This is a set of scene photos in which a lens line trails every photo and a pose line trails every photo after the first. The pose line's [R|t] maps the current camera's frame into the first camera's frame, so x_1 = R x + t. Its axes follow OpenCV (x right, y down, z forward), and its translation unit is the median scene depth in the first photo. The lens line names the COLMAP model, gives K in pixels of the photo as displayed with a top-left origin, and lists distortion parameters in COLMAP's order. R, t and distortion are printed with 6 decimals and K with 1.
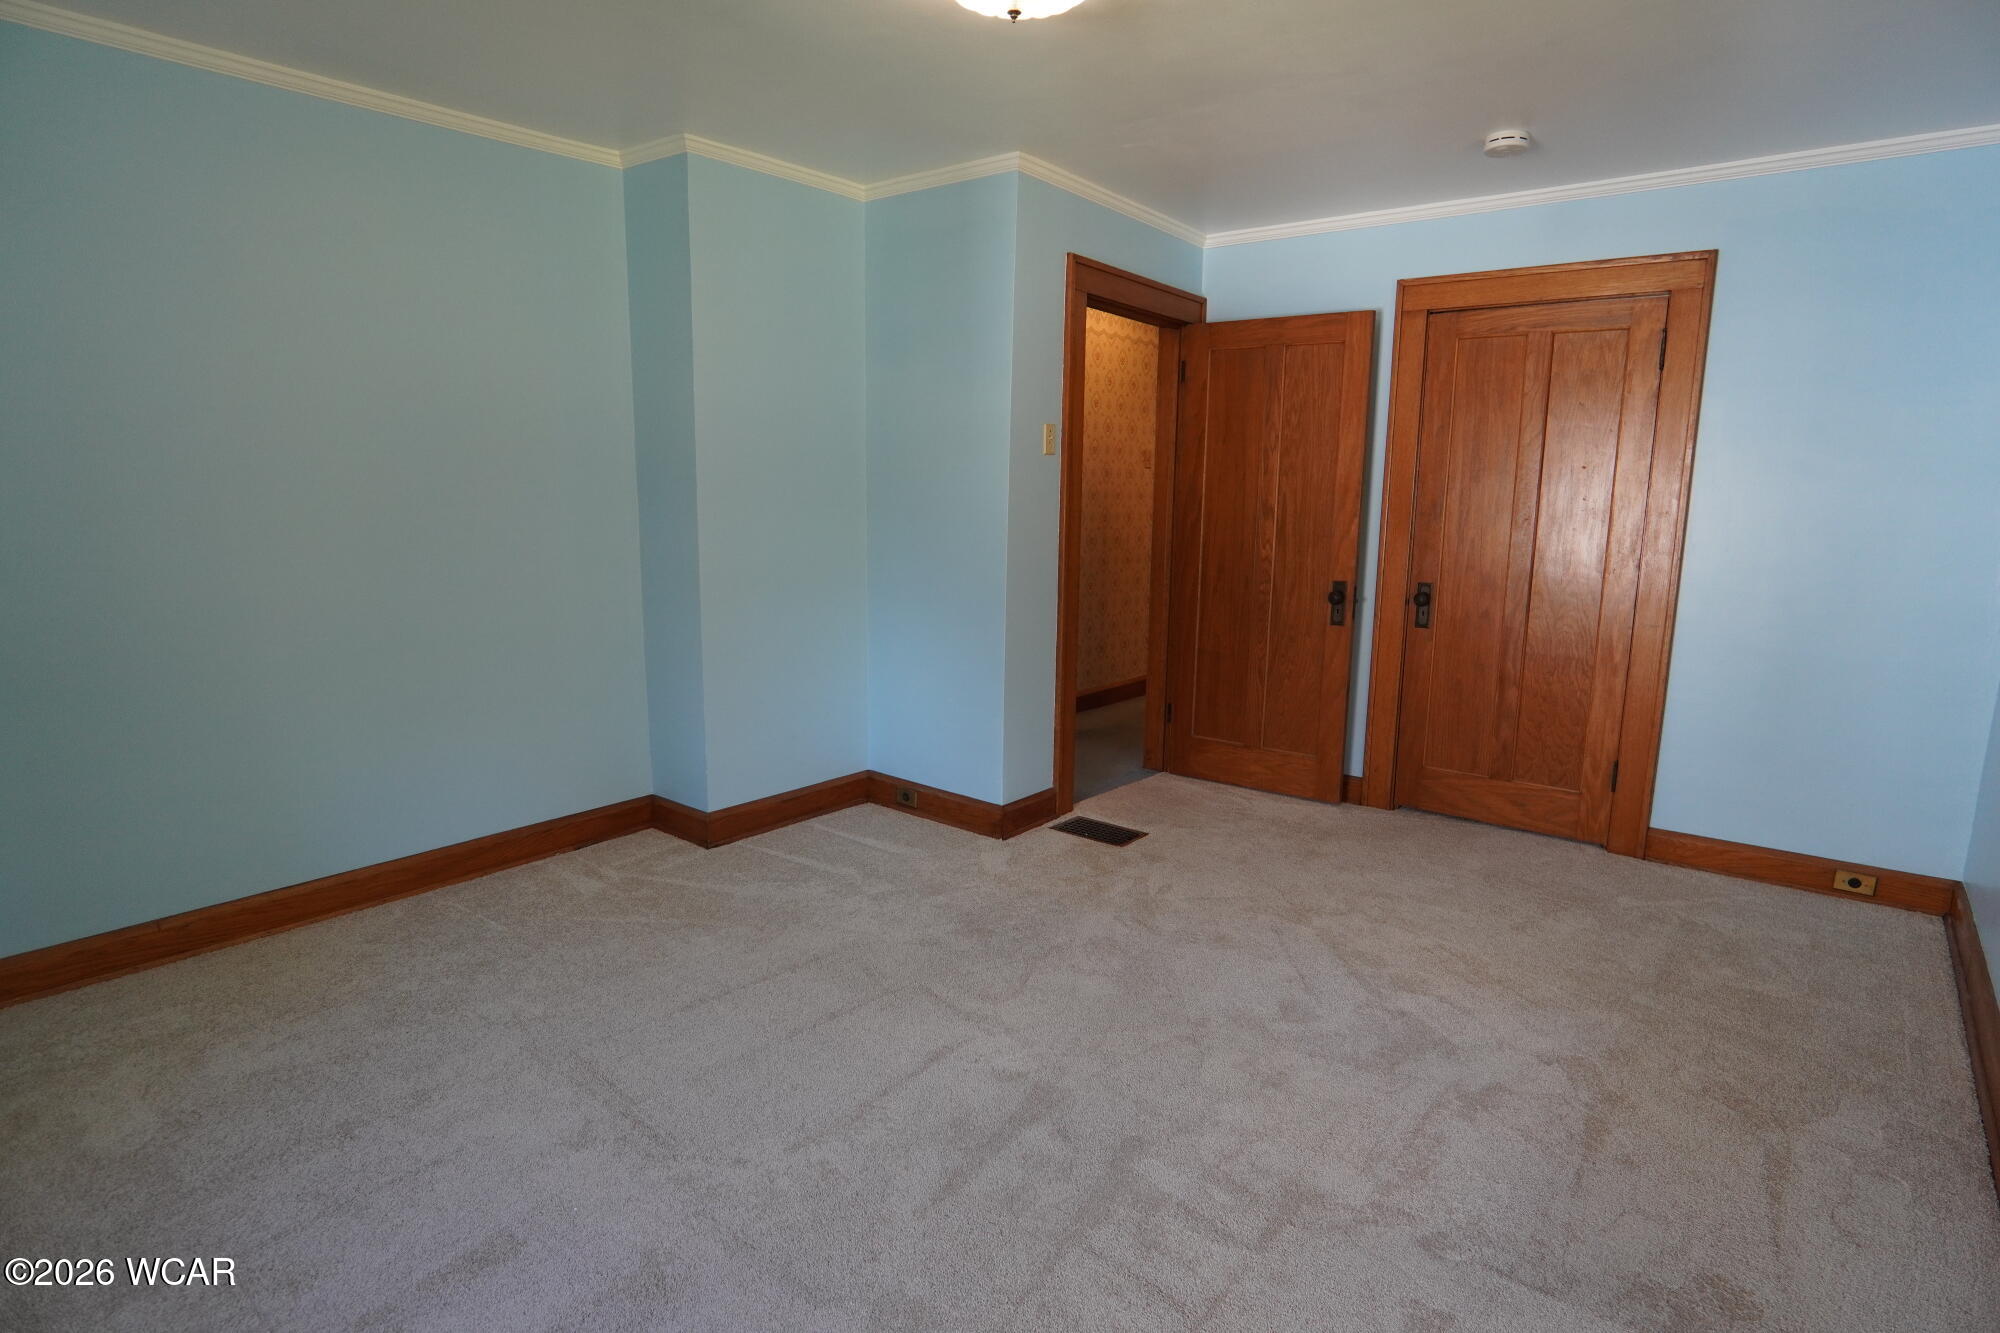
lens RADIAL K [[1052.1, 0, 1000.0], [0, 1052.1, 666.5], [0, 0, 1]] dist [-0.041791, -0.000206]
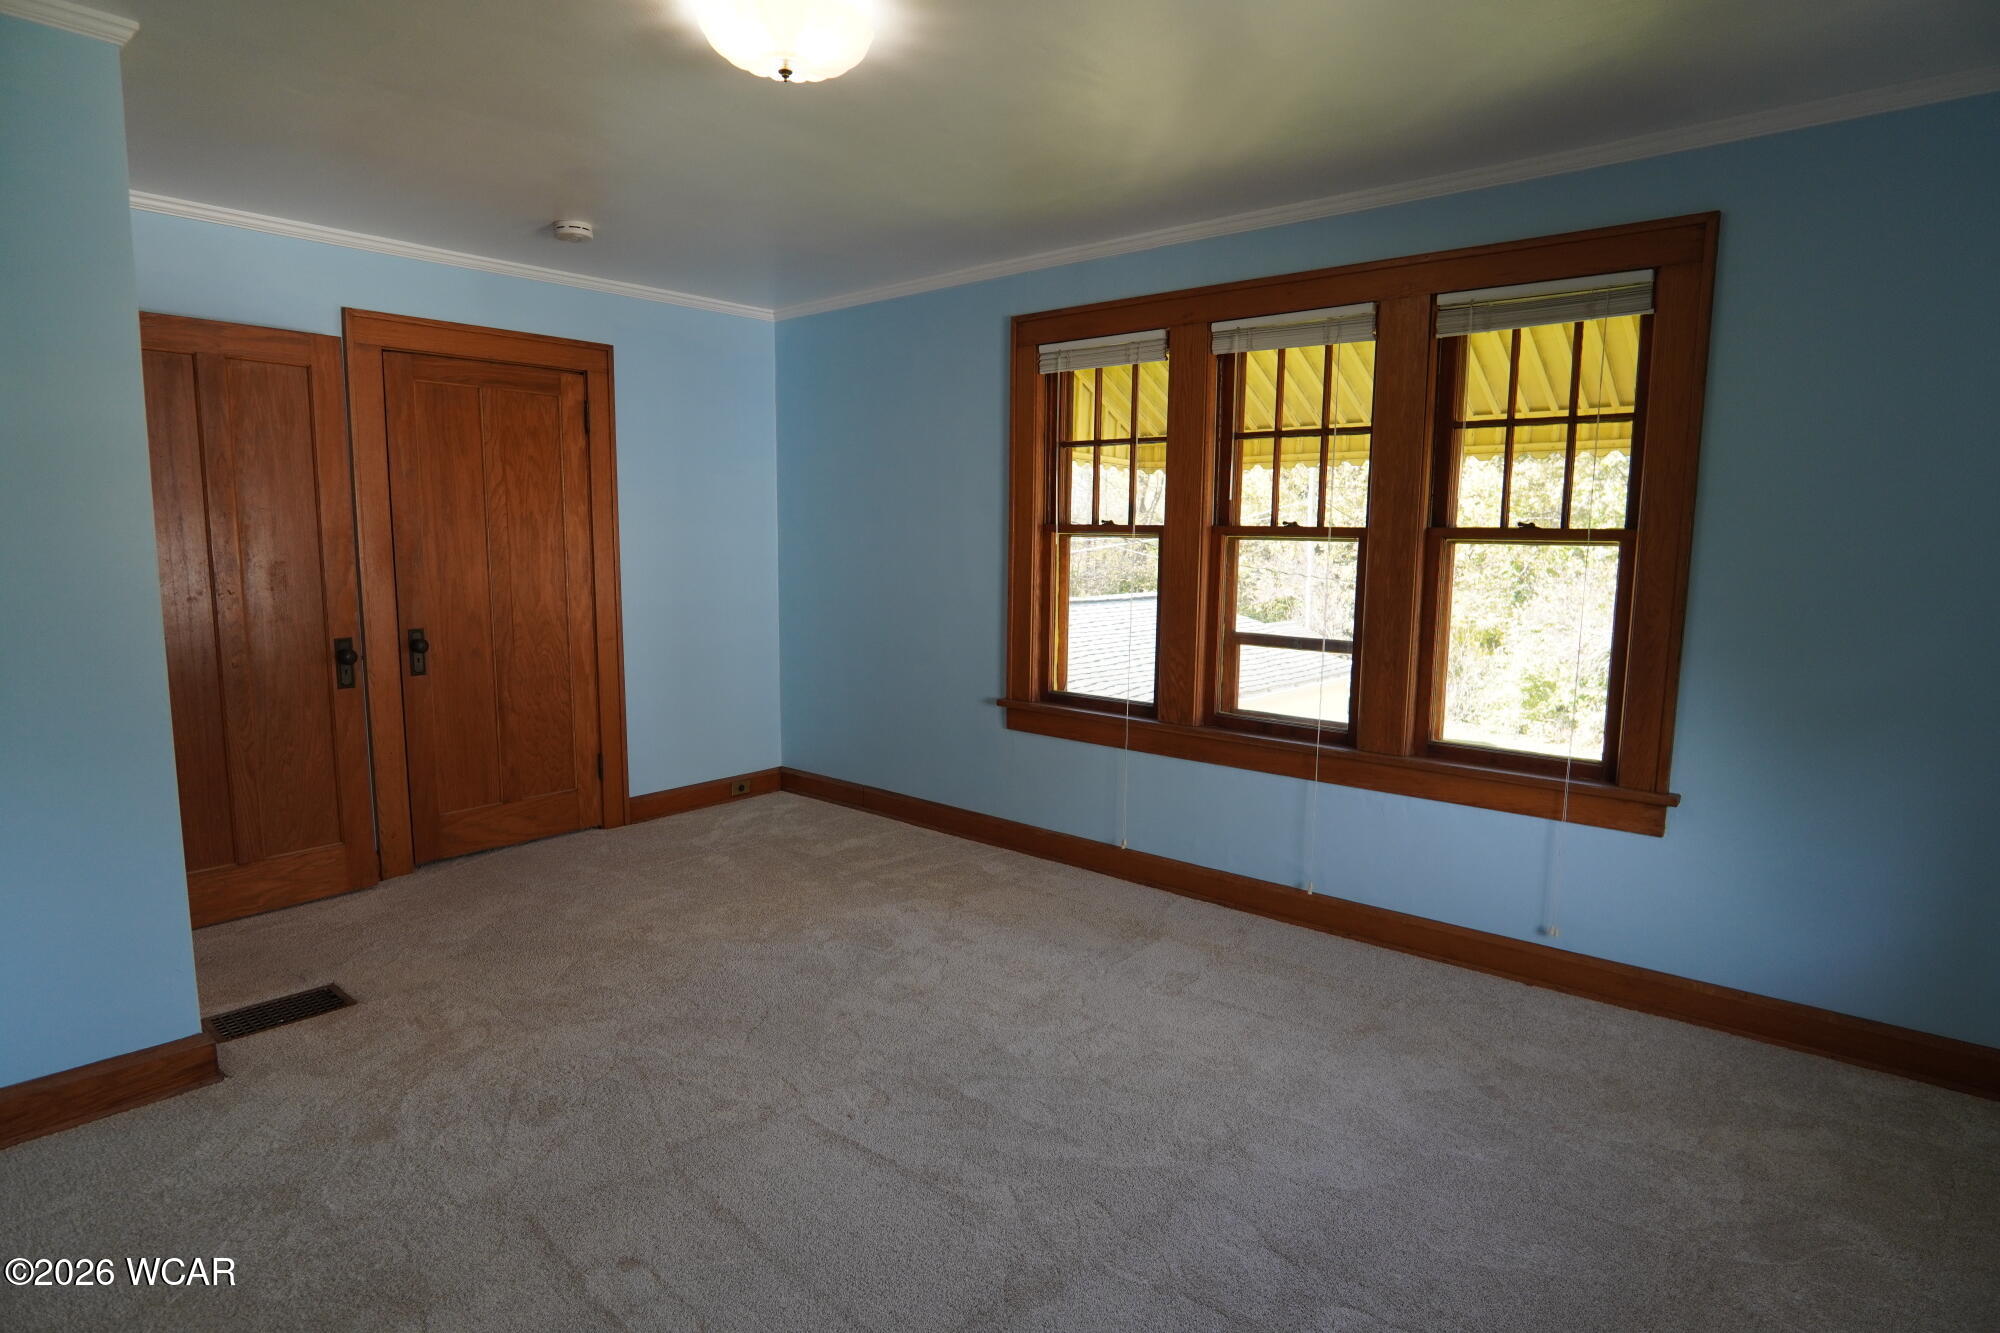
lens RADIAL K [[1052.1, 0, 1000.0], [0, 1052.1, 666.5], [0, 0, 1]] dist [-0.041791, -0.000206]
pose [[0.022166, -0.134590, 0.990653, -0.578196], [0.162679, 0.978176, 0.129255, -0.088301], [-0.986430, 0.158294, 0.043577, 0.461448]]
